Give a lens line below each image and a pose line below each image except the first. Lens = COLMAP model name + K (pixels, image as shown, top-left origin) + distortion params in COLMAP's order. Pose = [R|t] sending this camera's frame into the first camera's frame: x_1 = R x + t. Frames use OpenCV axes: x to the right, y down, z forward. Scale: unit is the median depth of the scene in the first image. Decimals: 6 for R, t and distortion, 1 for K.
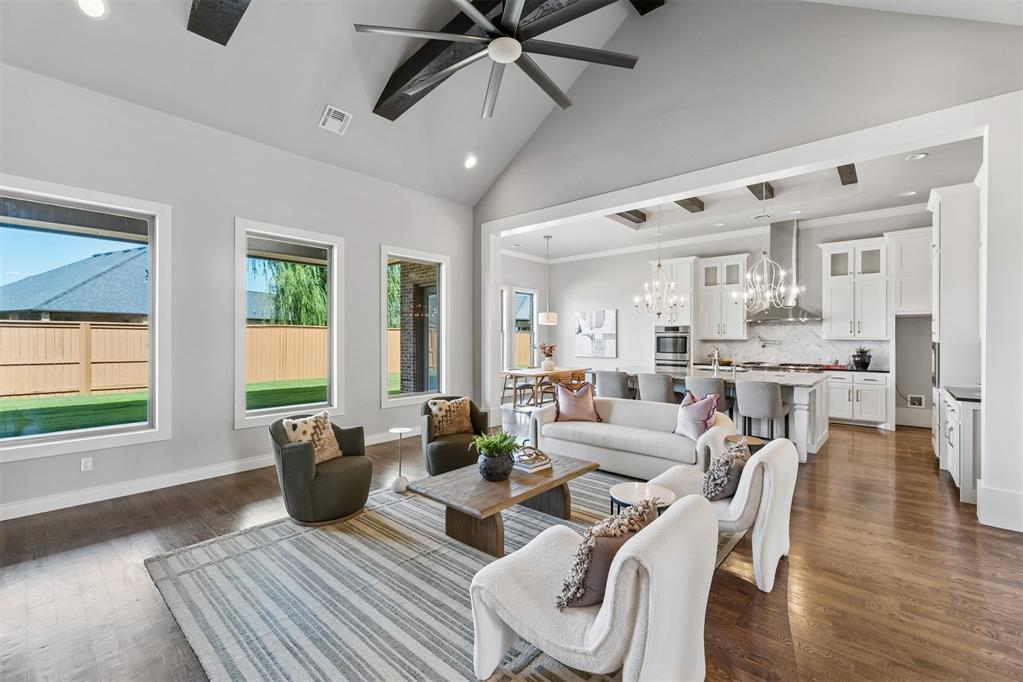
lens RADIAL K [[436.8, 0, 515.8], [0, 436.8, 338.6], [0, 0, 1]] dist [0.007561, -0.000291]
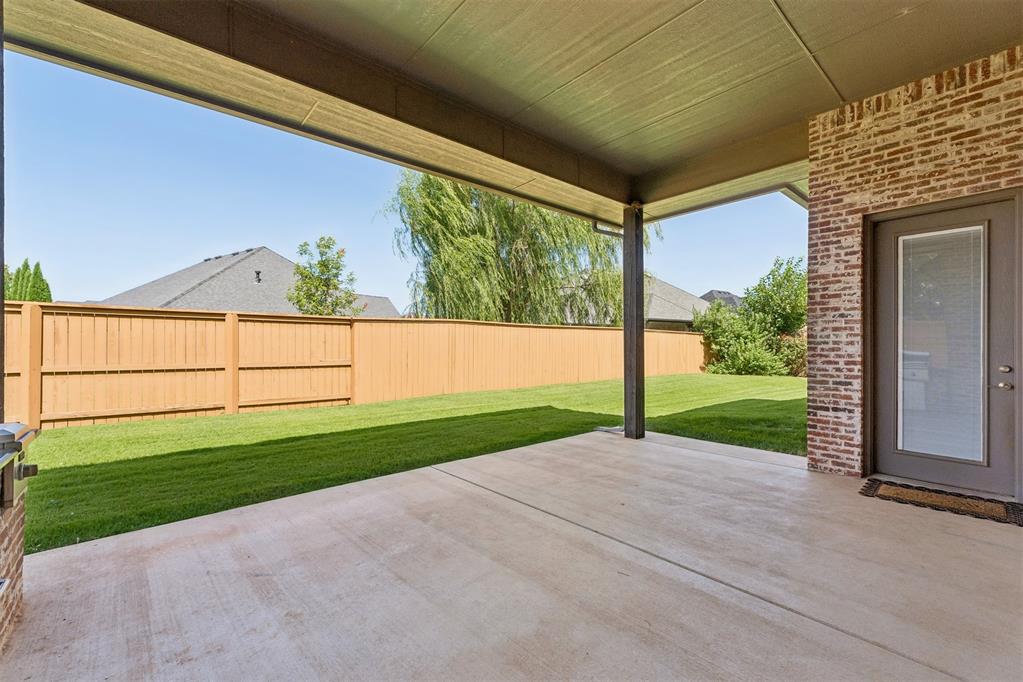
lens RADIAL K [[436.8, 0, 513.2], [0, 436.8, 342.9], [0, 0, 1]] dist [0.007561, -0.000291]
pose [[0.990904, -0.001074, -0.134566, -0.174452], [0.000361, 0.999986, -0.005326, 0.006995], [0.134570, 0.005229, 0.990890, 0.143582]]
